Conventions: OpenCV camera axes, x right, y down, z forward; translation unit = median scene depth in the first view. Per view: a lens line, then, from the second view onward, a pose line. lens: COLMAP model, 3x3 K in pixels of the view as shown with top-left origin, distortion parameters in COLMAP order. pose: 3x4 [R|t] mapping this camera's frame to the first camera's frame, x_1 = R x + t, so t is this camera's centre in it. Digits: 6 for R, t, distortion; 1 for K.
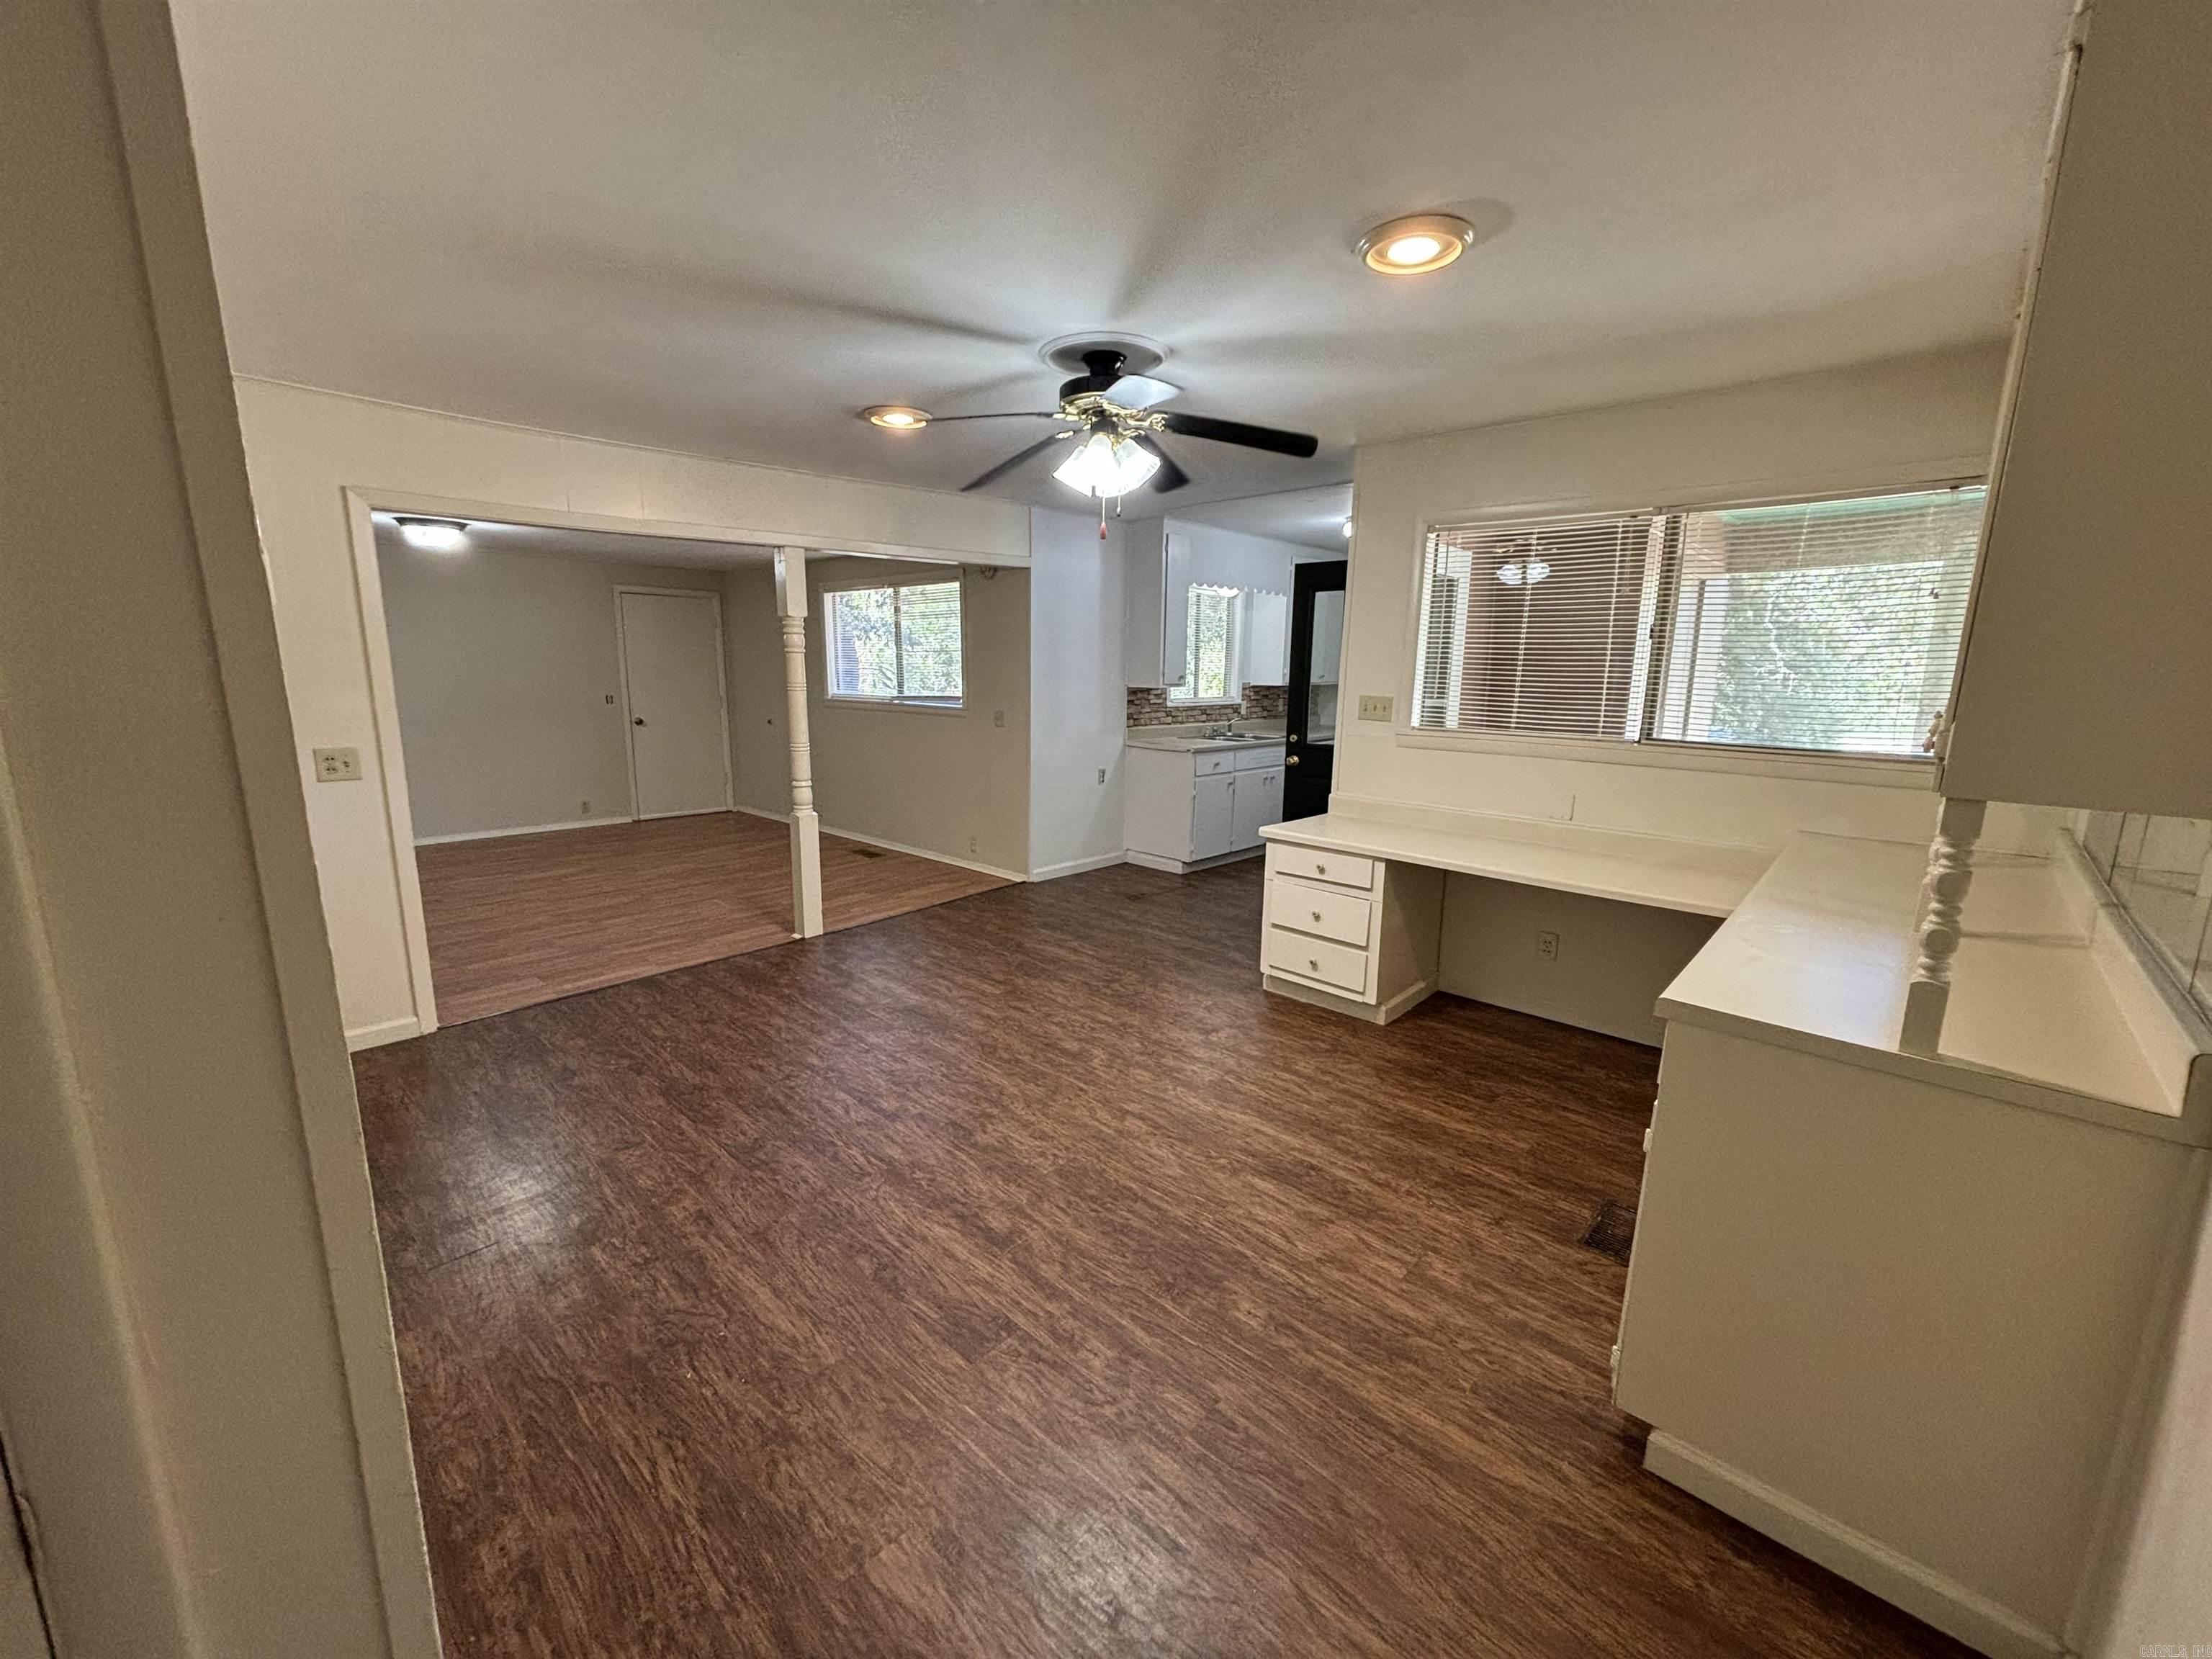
lens RADIAL K [[879.3, 0, 1102.2], [0, 879.3, 826.6], [0, 0, 1]] dist [-0.001911, -0.000268]
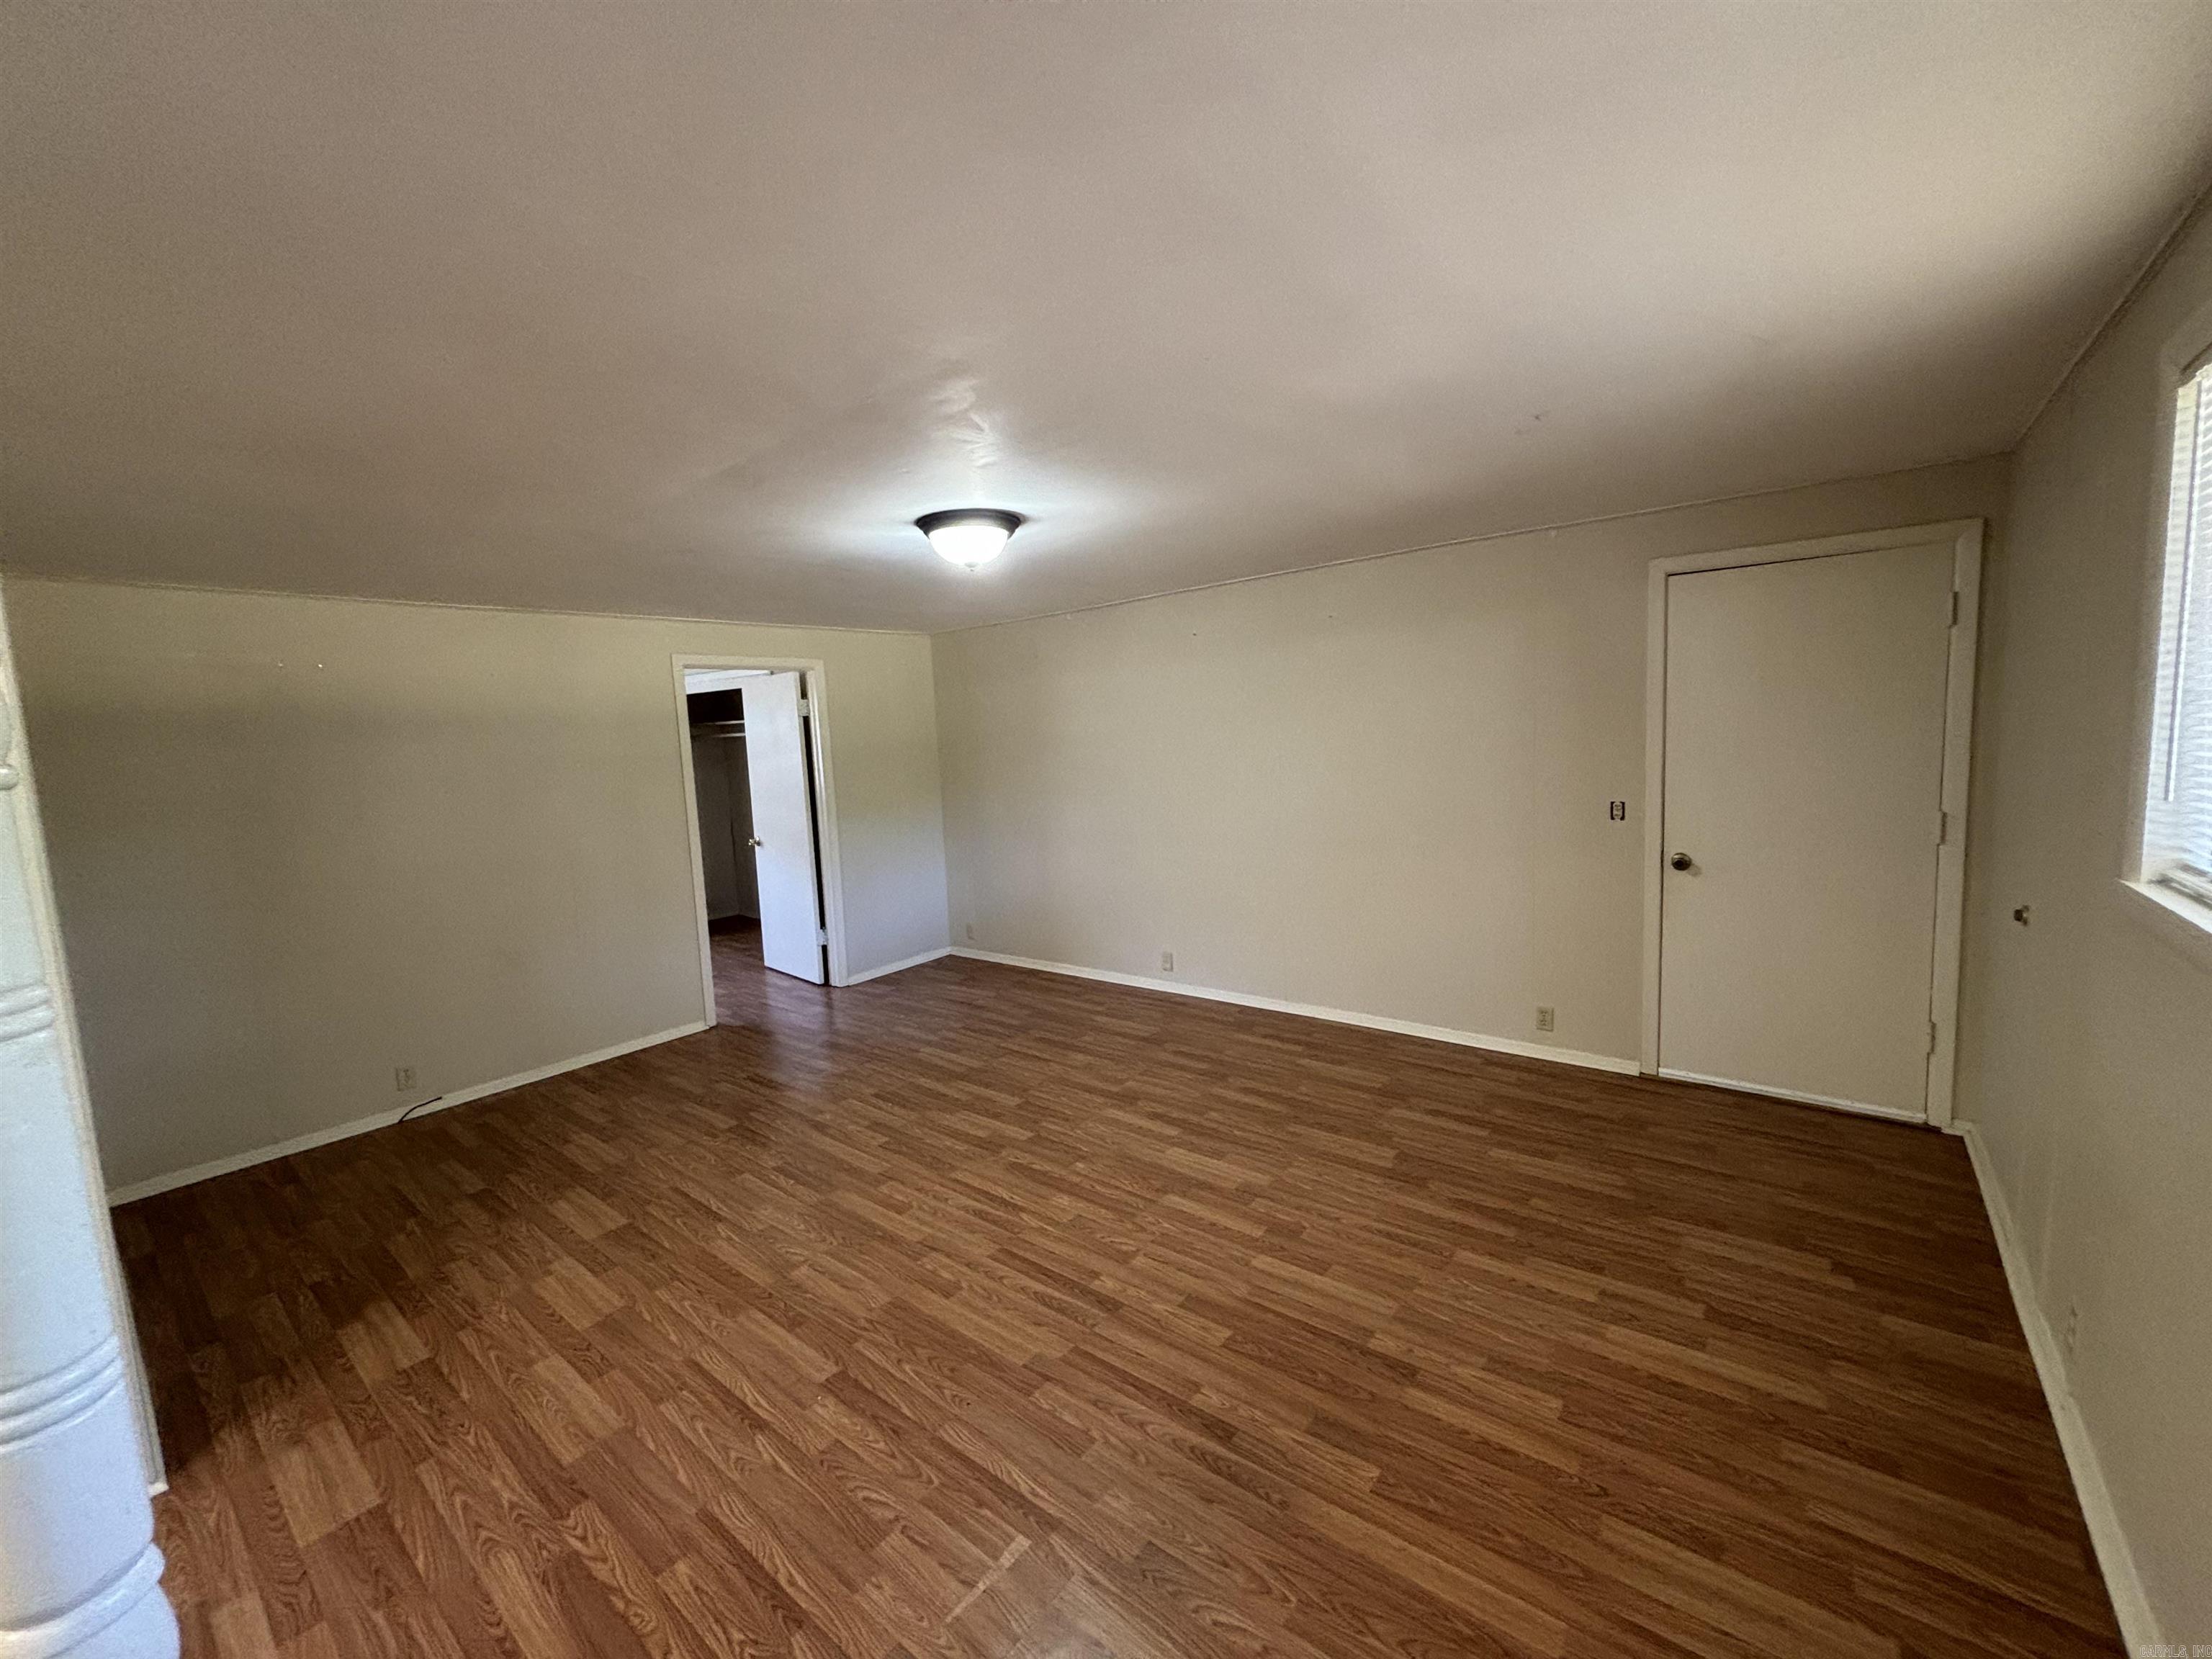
lens RADIAL K [[879.3, 0, 1102.2], [0, 879.3, 826.6], [0, 0, 1]] dist [-0.001911, -0.000268]
pose [[0.073259, 0.081961, -0.993939, -0.115950], [-0.140002, 0.987594, 0.071119, -0.131999], [0.987437, 0.133943, 0.083825, 0.695975]]
